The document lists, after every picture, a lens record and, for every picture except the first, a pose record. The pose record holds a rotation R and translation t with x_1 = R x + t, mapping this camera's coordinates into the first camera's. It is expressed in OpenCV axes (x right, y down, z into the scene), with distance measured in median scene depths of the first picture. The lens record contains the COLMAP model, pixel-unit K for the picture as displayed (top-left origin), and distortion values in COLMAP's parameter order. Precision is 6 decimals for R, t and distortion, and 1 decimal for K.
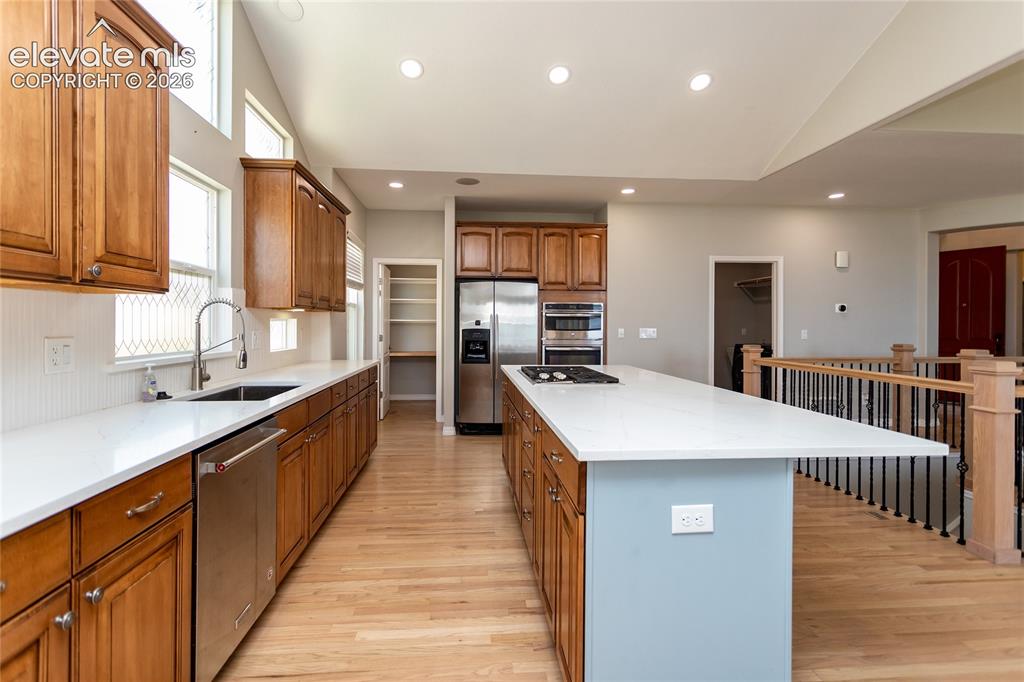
lens RADIAL K [[506.2, 0, 512.5], [0, 506.2, 317.1], [0, 0, 1]] dist [-0.005068, 0.001387]
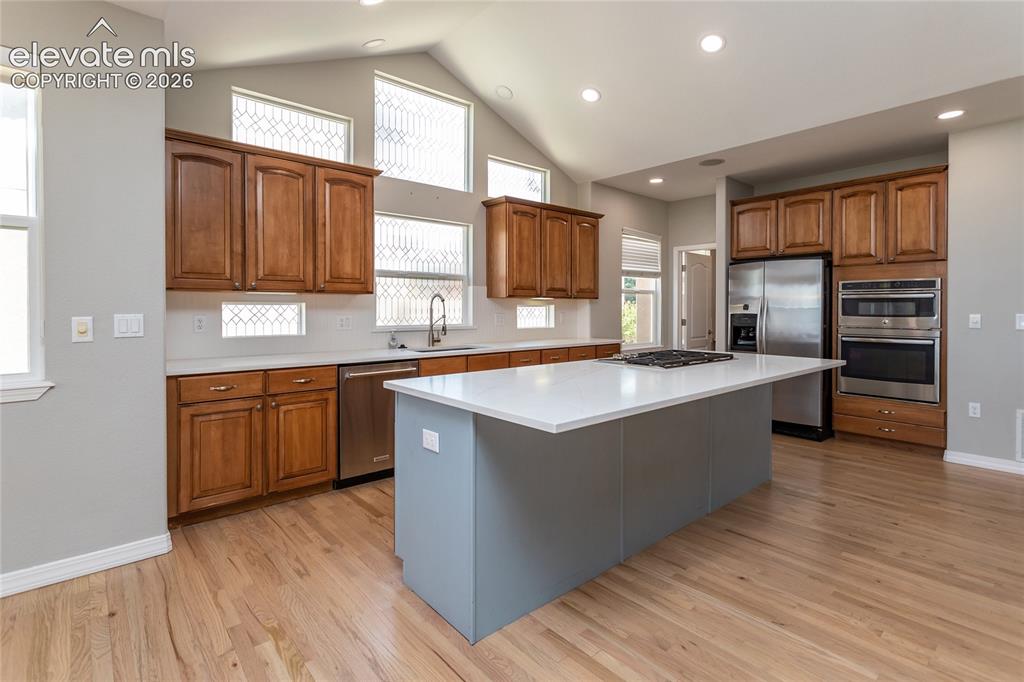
lens RADIAL K [[506.2, 0, 485.2], [0, 506.2, 307.1], [0, 0, 1]] dist [-0.005068, 0.001387]
pose [[0.551226, -0.007032, -0.834326, 0.433334], [0.013751, 0.999905, 0.000657, 0.003902], [0.834242, -0.011835, 0.551271, 0.086563]]
